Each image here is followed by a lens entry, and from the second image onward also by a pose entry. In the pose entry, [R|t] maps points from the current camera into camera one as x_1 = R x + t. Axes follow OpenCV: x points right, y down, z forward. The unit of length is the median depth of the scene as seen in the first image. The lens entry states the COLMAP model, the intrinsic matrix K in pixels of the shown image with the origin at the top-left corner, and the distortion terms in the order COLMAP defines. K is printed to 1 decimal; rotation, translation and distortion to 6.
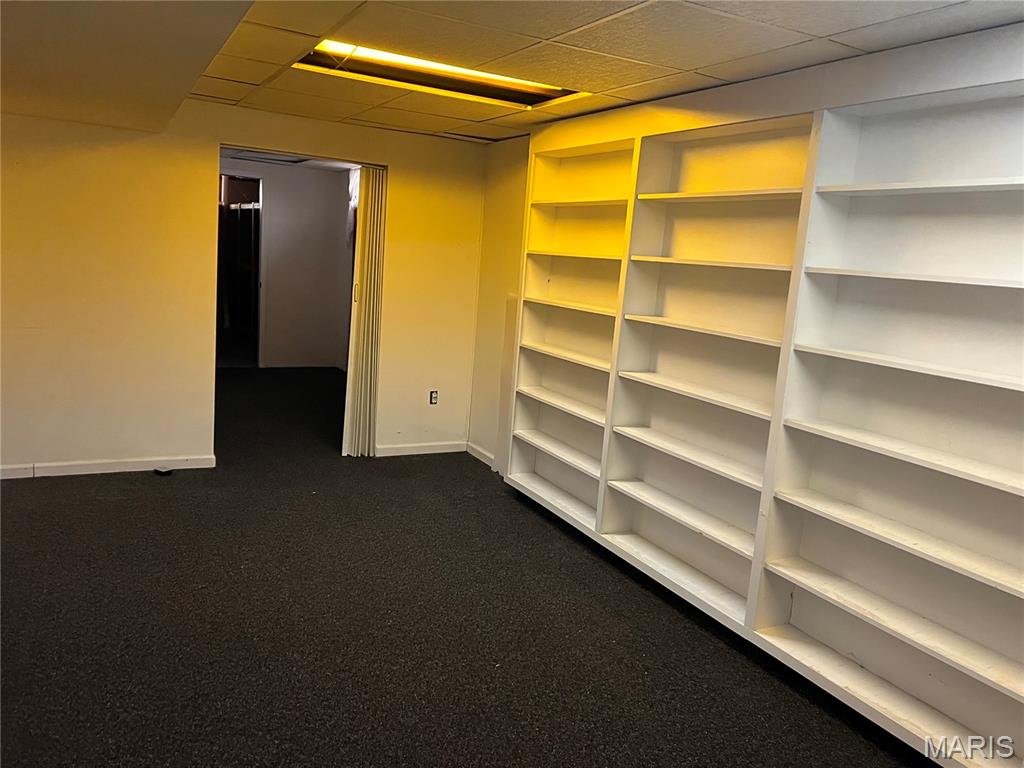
lens RADIAL K [[768.5, 0, 515.6], [0, 768.5, 374.8], [0, 0, 1]] dist [0.068760, -0.076248]
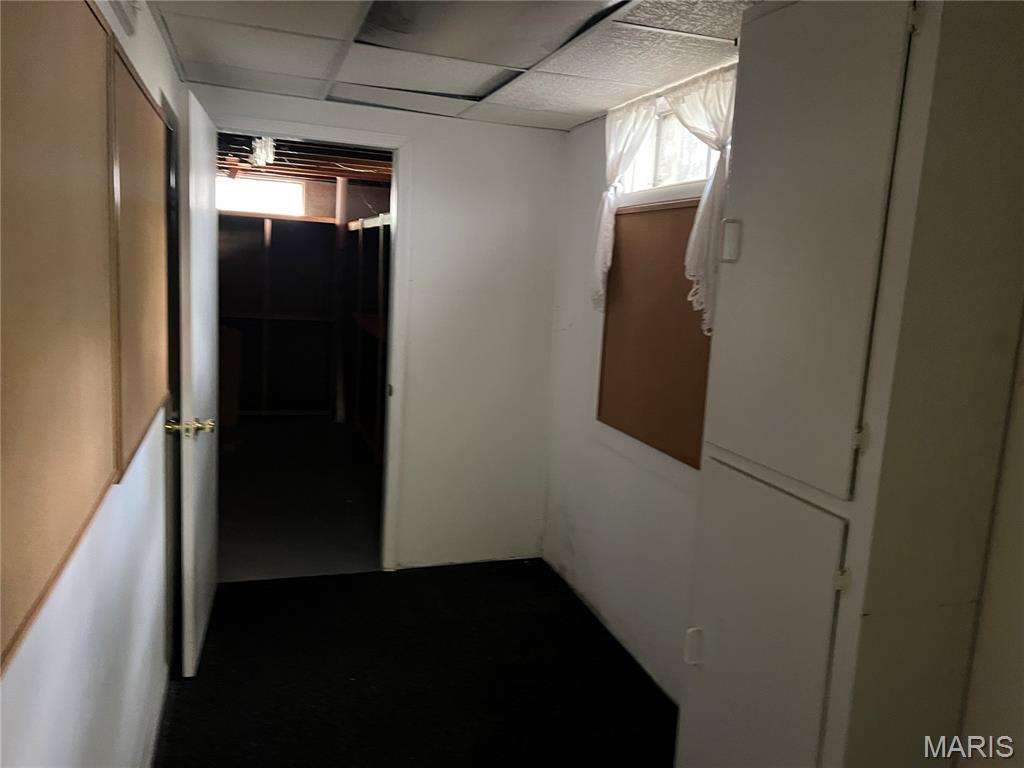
lens RADIAL K [[768.5, 0, 515.6], [0, 768.5, 374.8], [0, 0, 1]] dist [0.068760, -0.076248]
pose [[0.984037, -0.002211, -0.177951, -0.165681], [-0.001445, 0.999791, -0.020412, -0.109381], [0.177958, 0.020344, 0.983828, 0.532640]]
